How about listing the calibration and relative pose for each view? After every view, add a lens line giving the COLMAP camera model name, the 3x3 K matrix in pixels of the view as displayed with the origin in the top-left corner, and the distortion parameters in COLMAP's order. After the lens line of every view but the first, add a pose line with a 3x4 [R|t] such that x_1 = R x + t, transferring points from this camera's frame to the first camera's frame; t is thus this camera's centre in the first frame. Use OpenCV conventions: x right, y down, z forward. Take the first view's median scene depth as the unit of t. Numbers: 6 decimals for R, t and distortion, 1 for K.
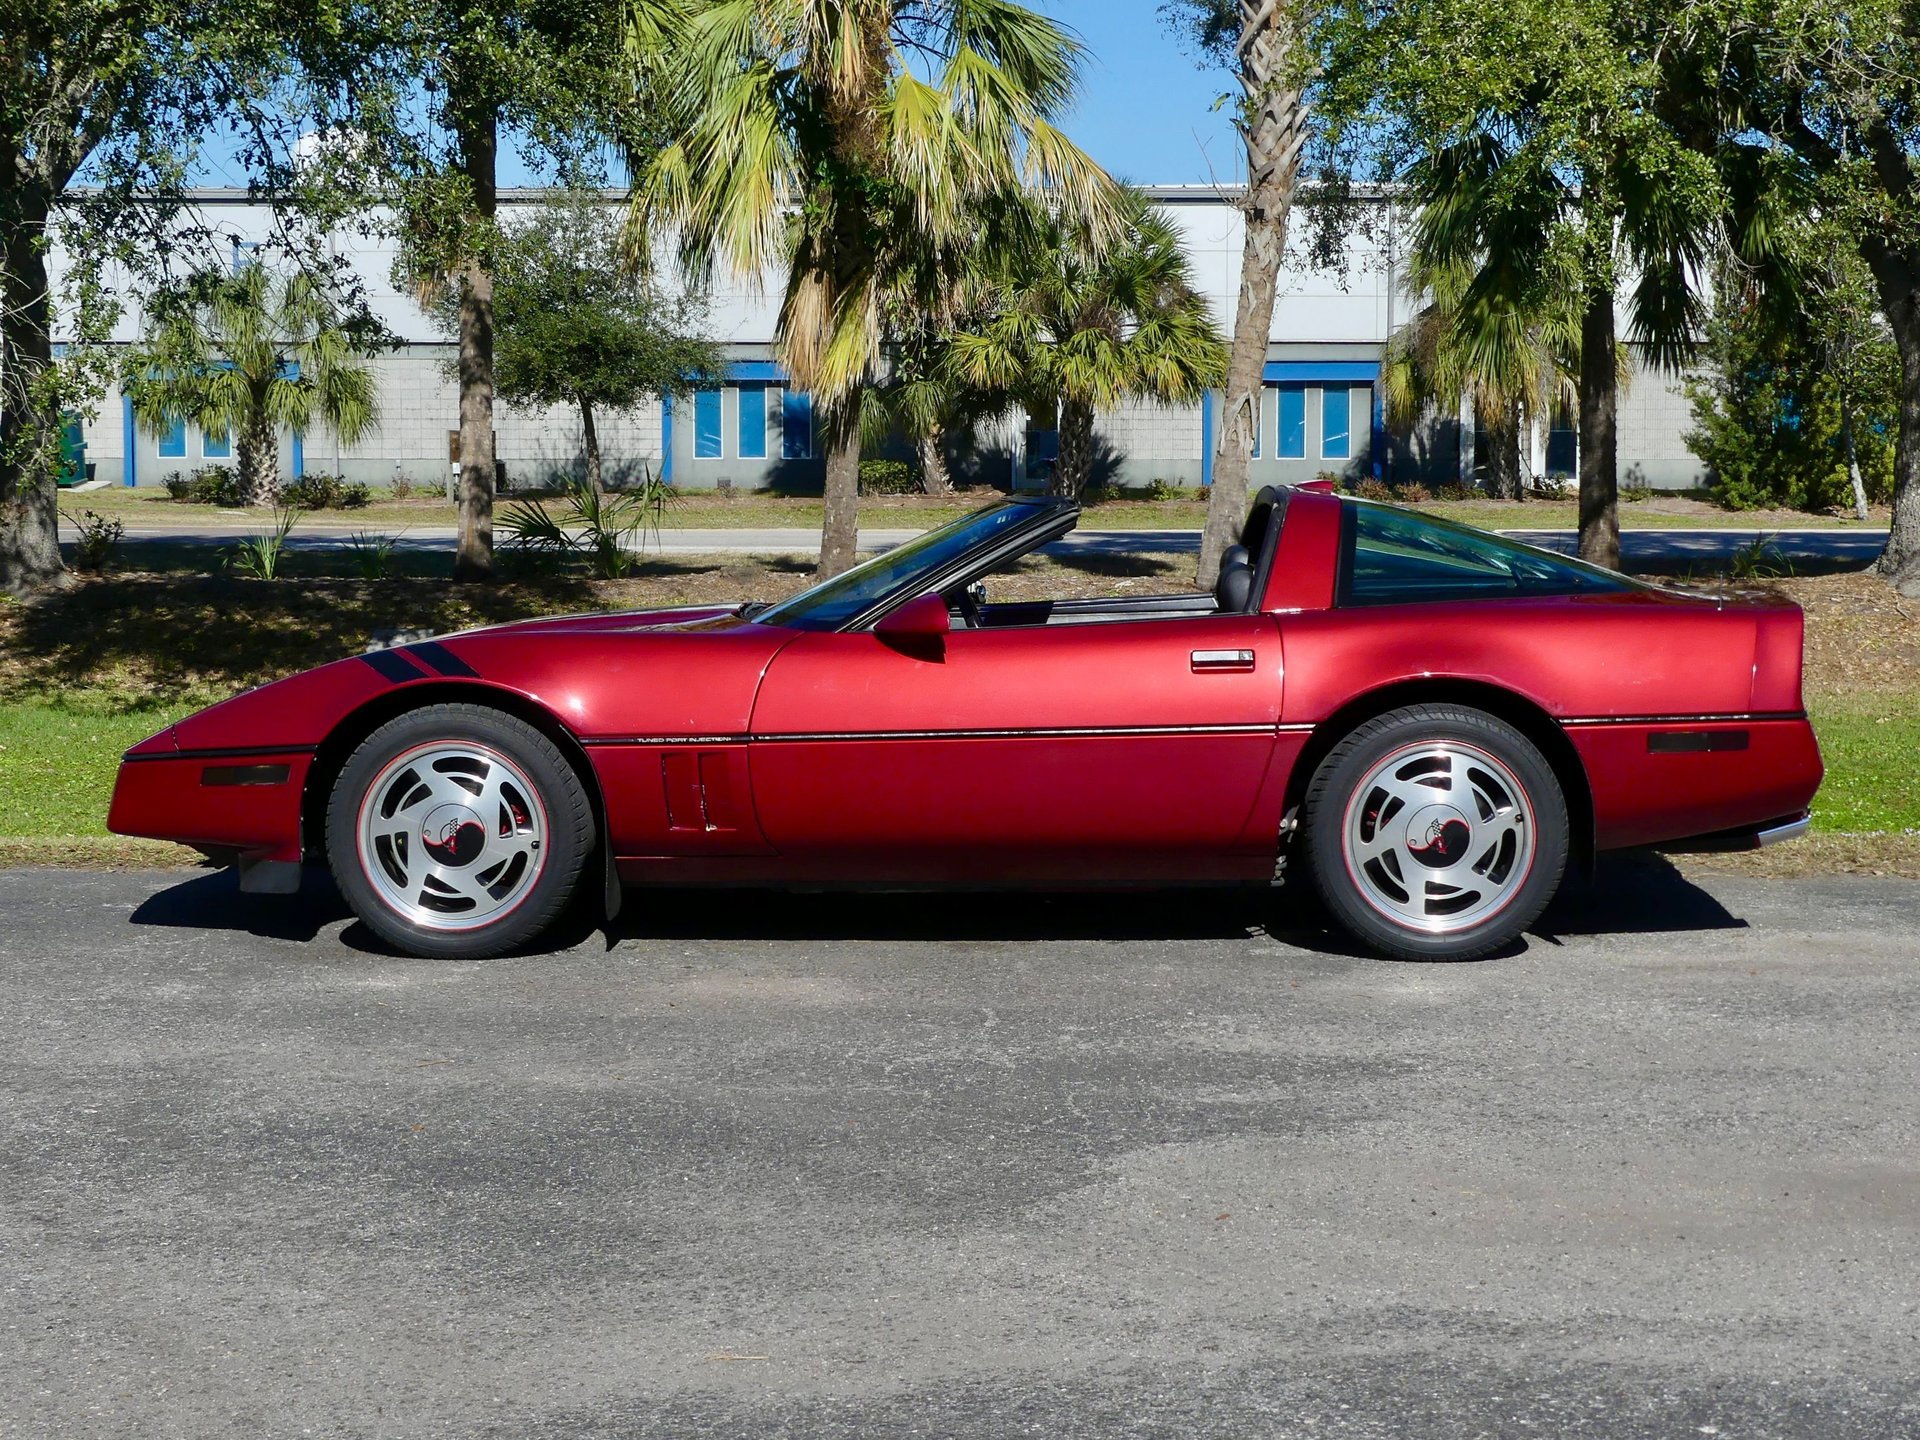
lens RADIAL K [[3297.9, 0, 997.6], [0, 3297.9, 623.2], [0, 0, 1]] dist [-0.018066, 0.066756]
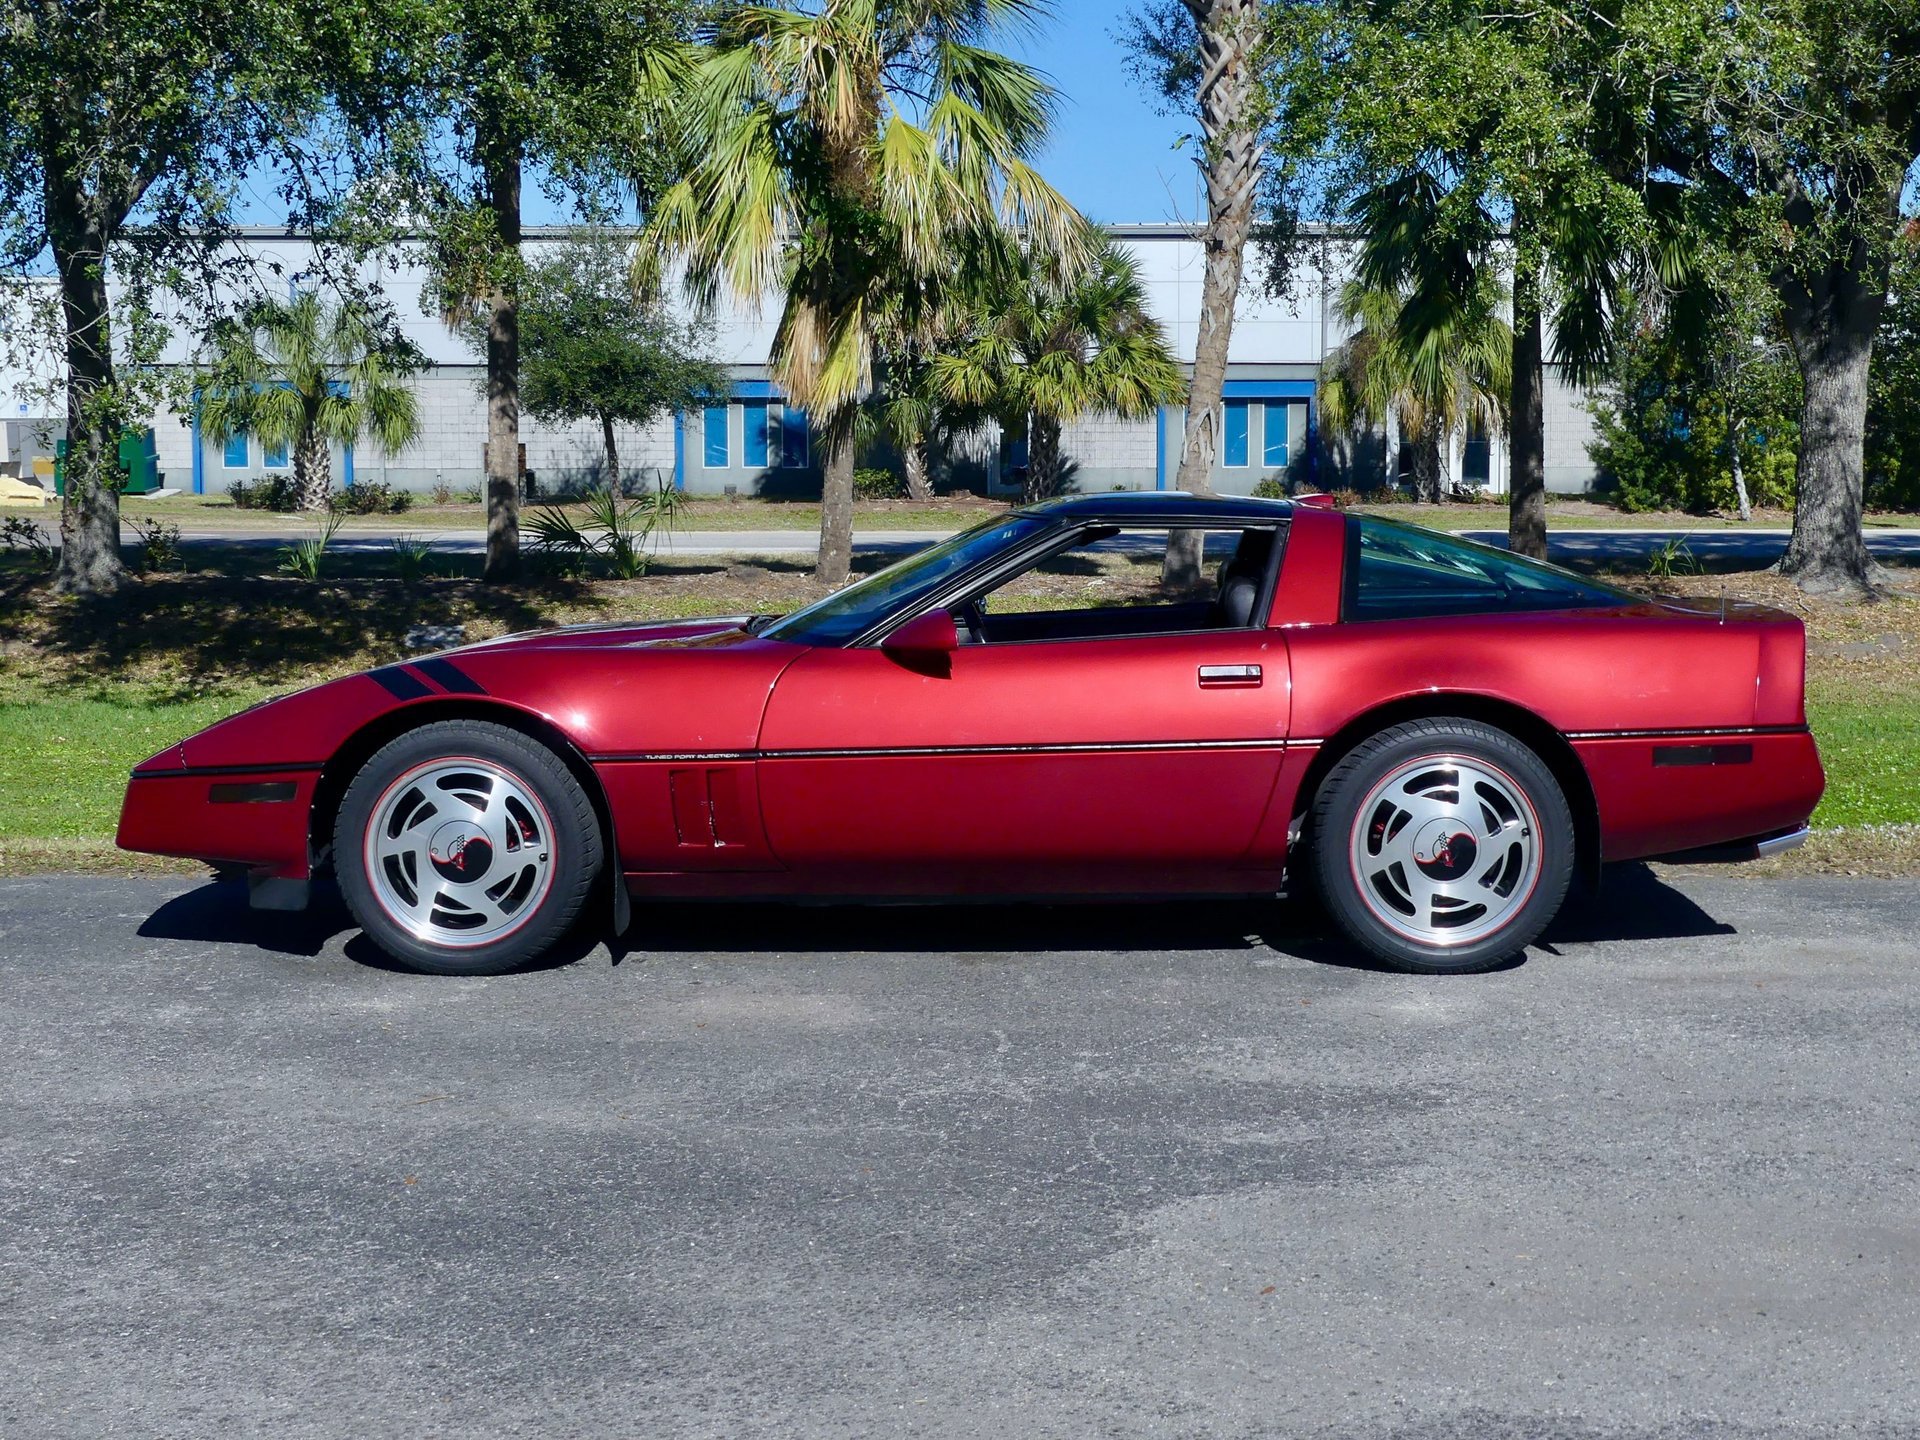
lens RADIAL K [[1981.9, 0, 929.6], [0, 1981.9, 563.9], [0, 0, 1]] dist [-0.019665, 0.021715]
pose [[0.999849, -0.002923, 0.017123, -0.029017], [0.002788, 0.999965, 0.007876, -0.024166], [-0.017145, -0.007827, 0.999822, 0.351643]]
